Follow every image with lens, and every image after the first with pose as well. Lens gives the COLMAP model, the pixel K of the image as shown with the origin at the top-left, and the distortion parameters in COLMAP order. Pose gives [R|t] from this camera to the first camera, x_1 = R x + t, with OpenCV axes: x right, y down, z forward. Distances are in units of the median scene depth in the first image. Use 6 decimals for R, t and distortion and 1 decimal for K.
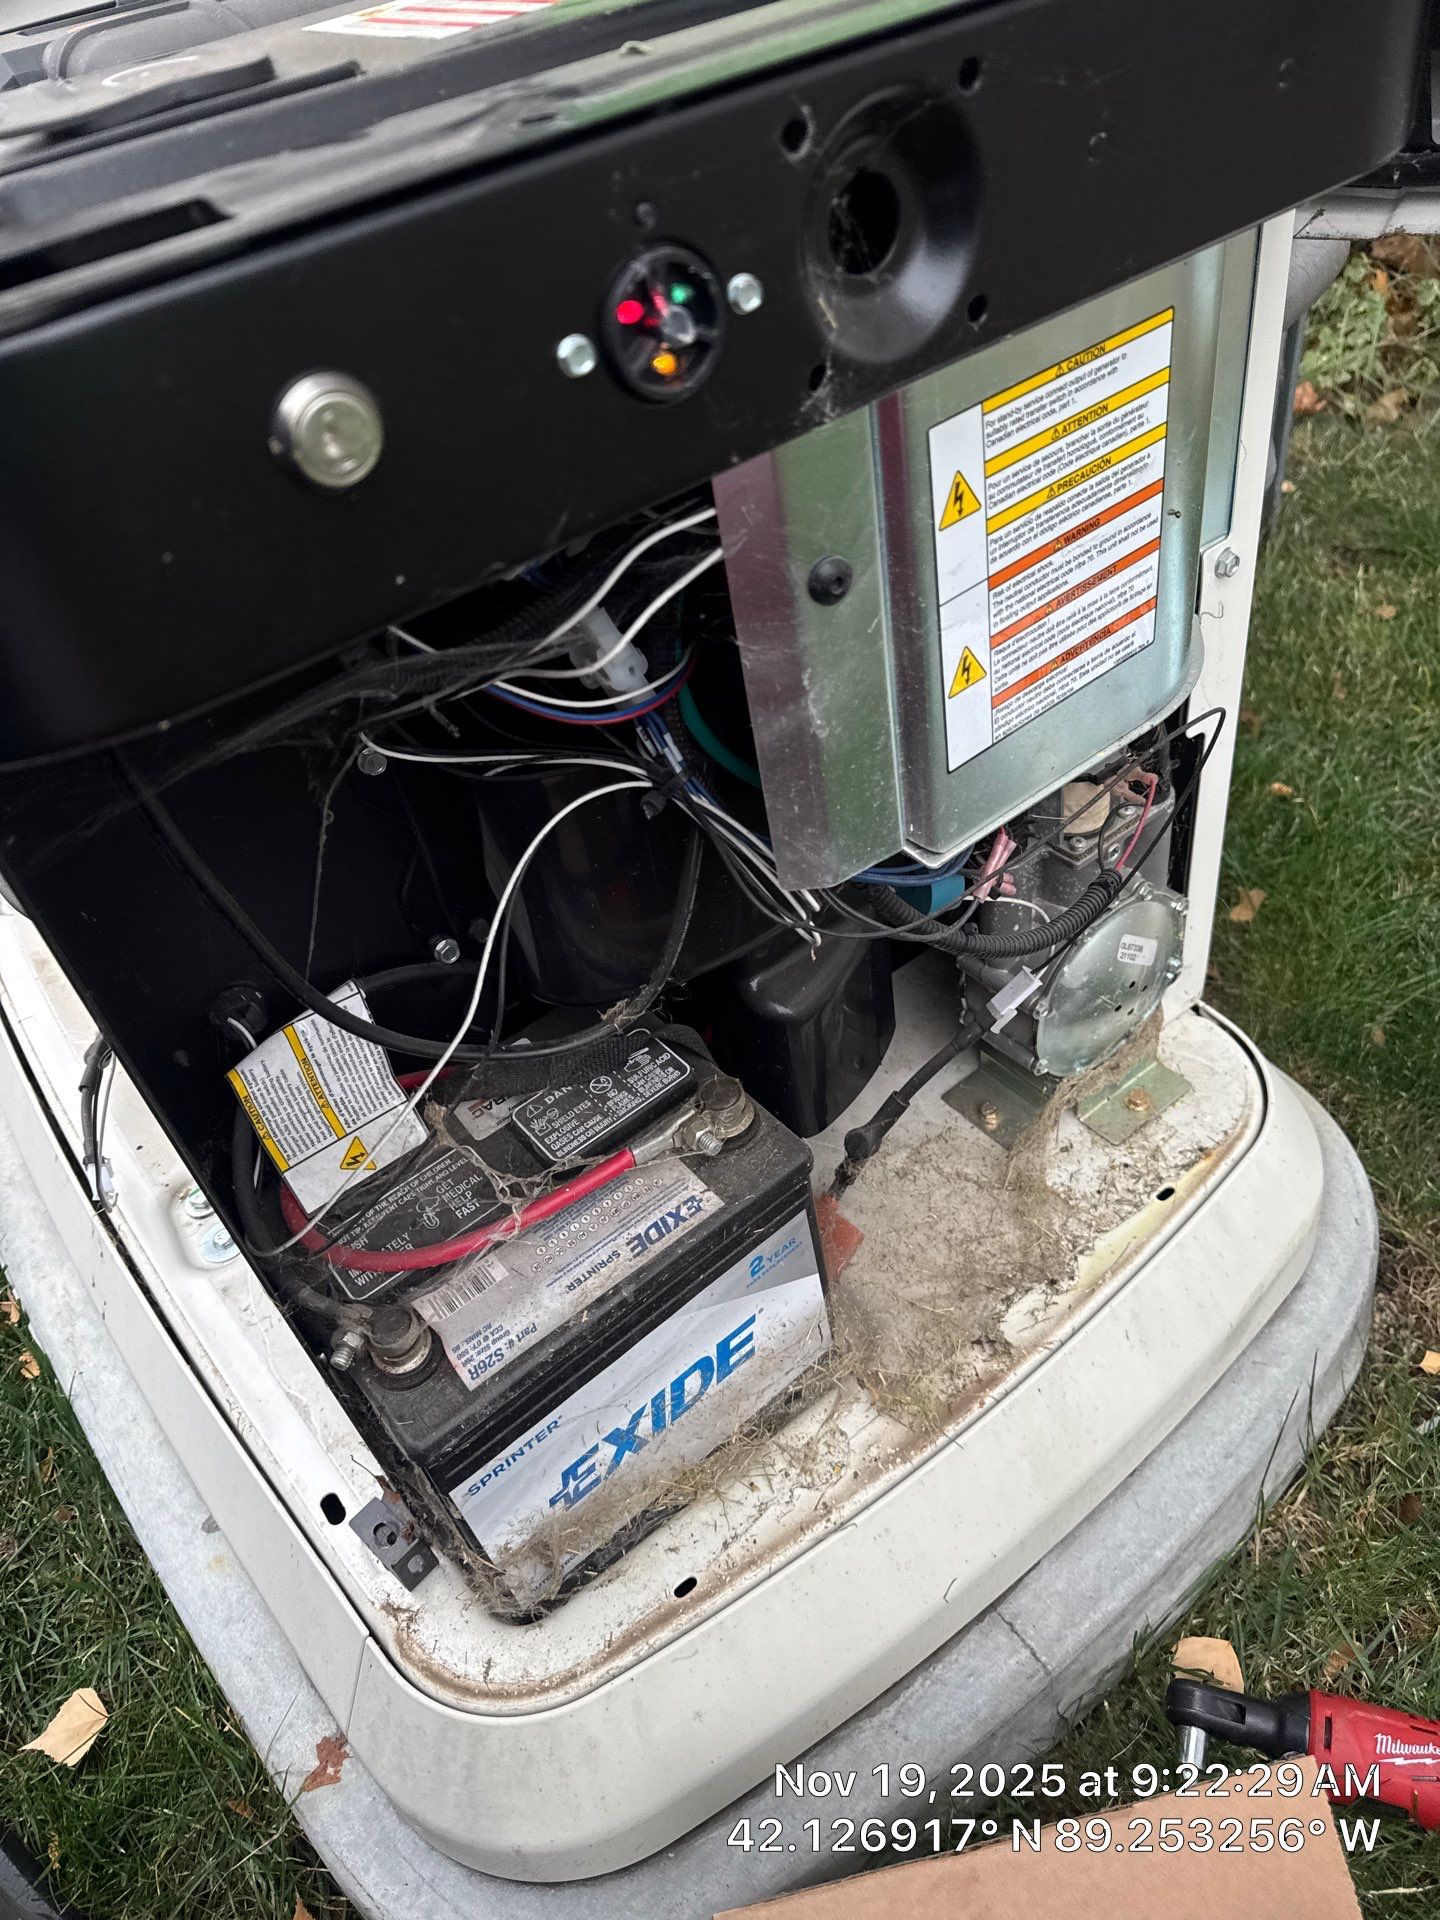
lens RADIAL K [[1368.4, 0, 720.0], [0, 1368.4, 960.0], [0, 0, 1]] dist [0.099539, -0.094449]
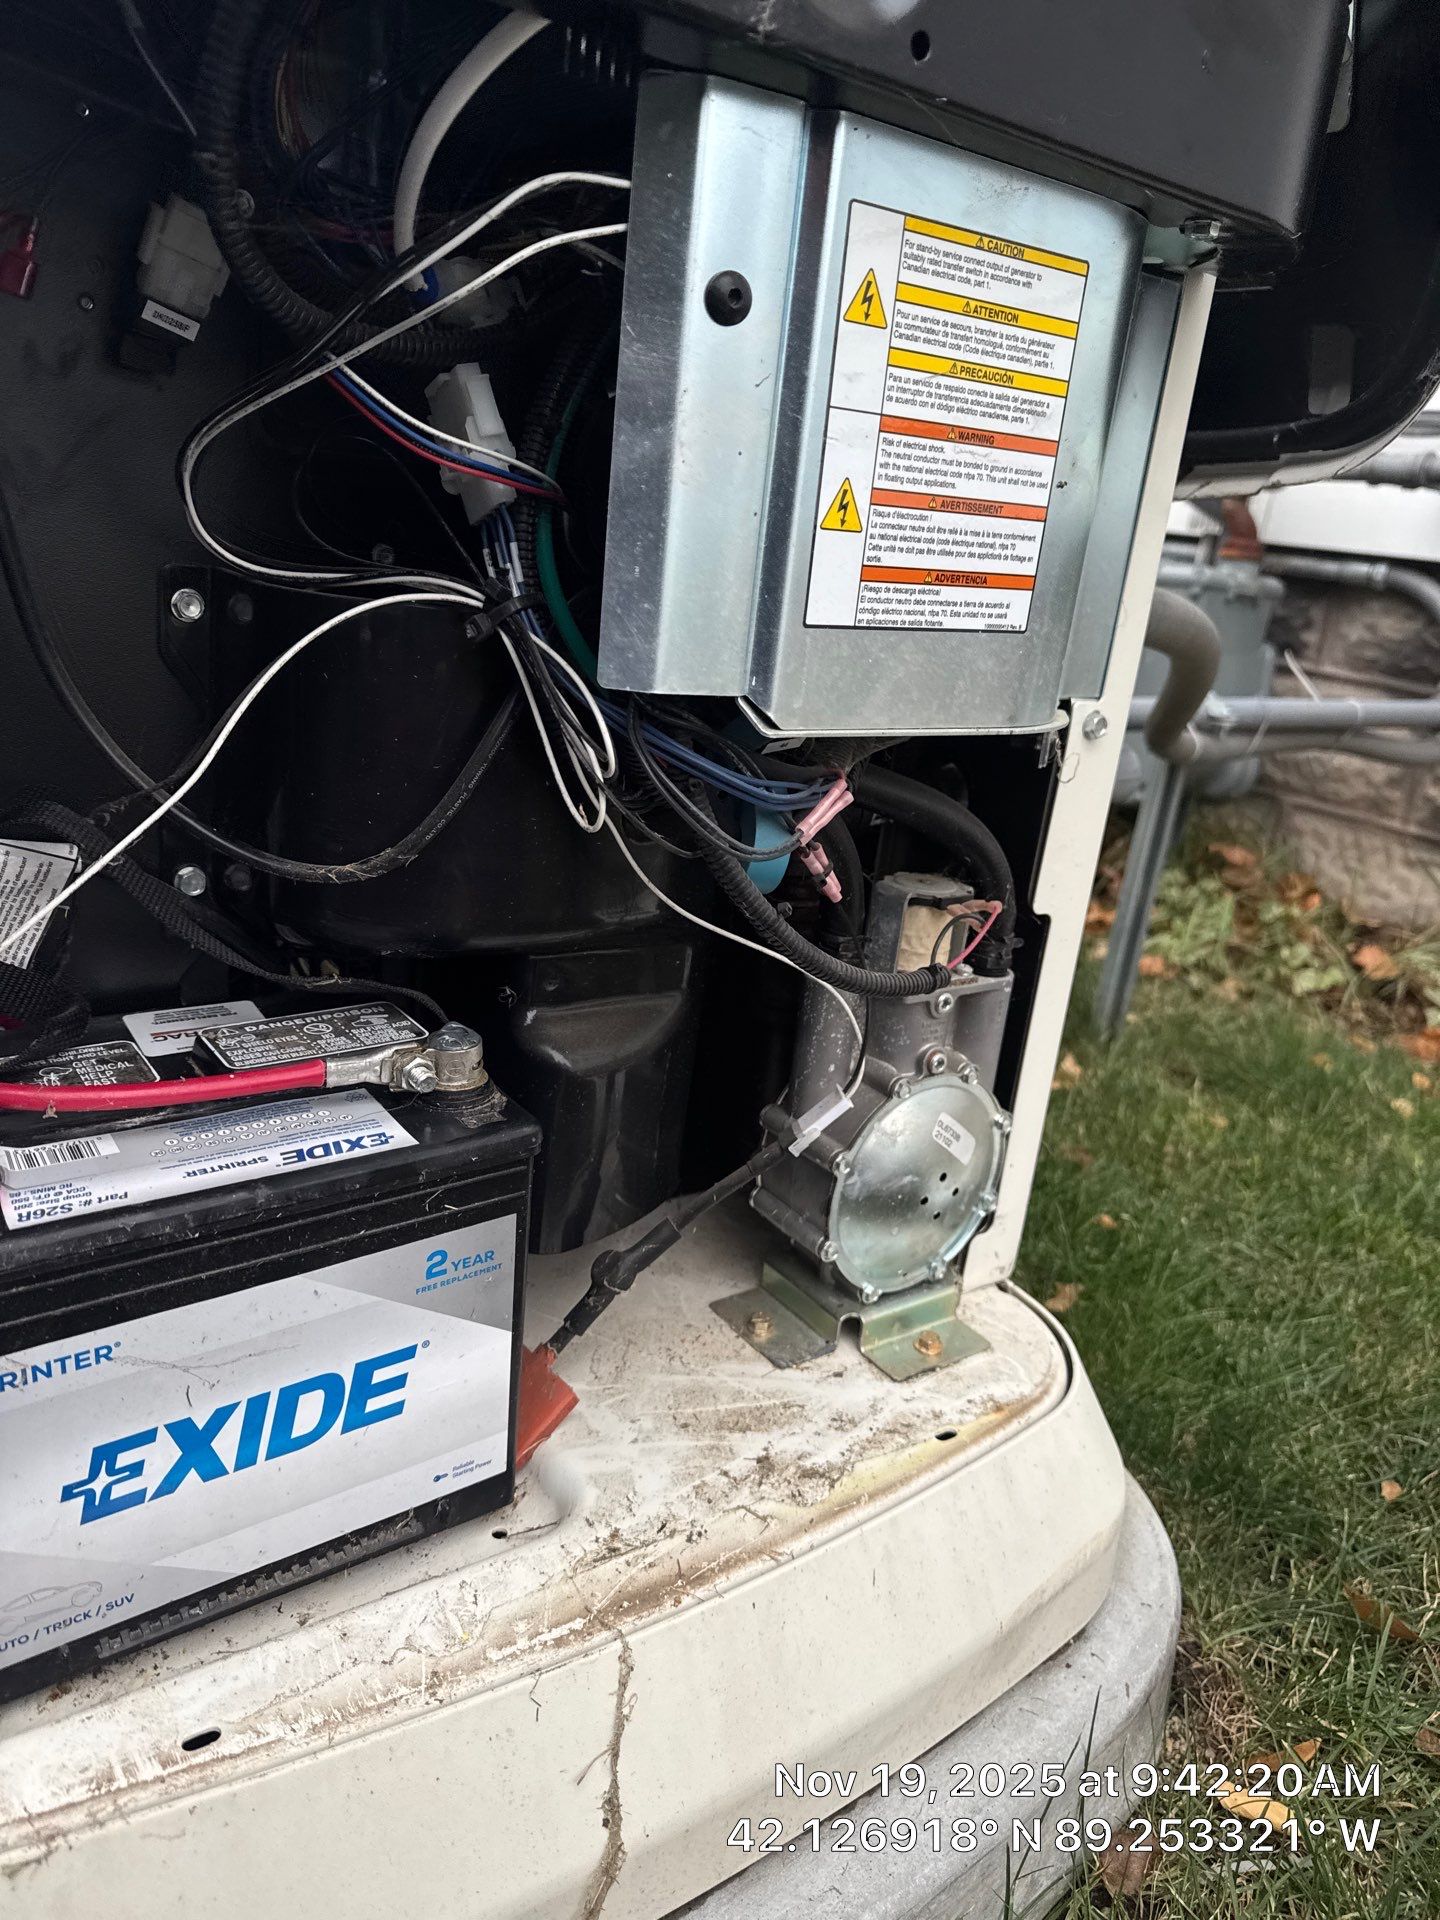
lens RADIAL K [[1430.4, 0, 706.3], [0, 1430.4, 959.3], [0, 0, 1]] dist [0.044640, 0.001986]
pose [[0.966793, 0.248794, 0.058428, 0.100039], [-0.207203, 0.896916, -0.390651, 0.440112], [-0.149597, 0.365572, 0.918683, 0.204128]]
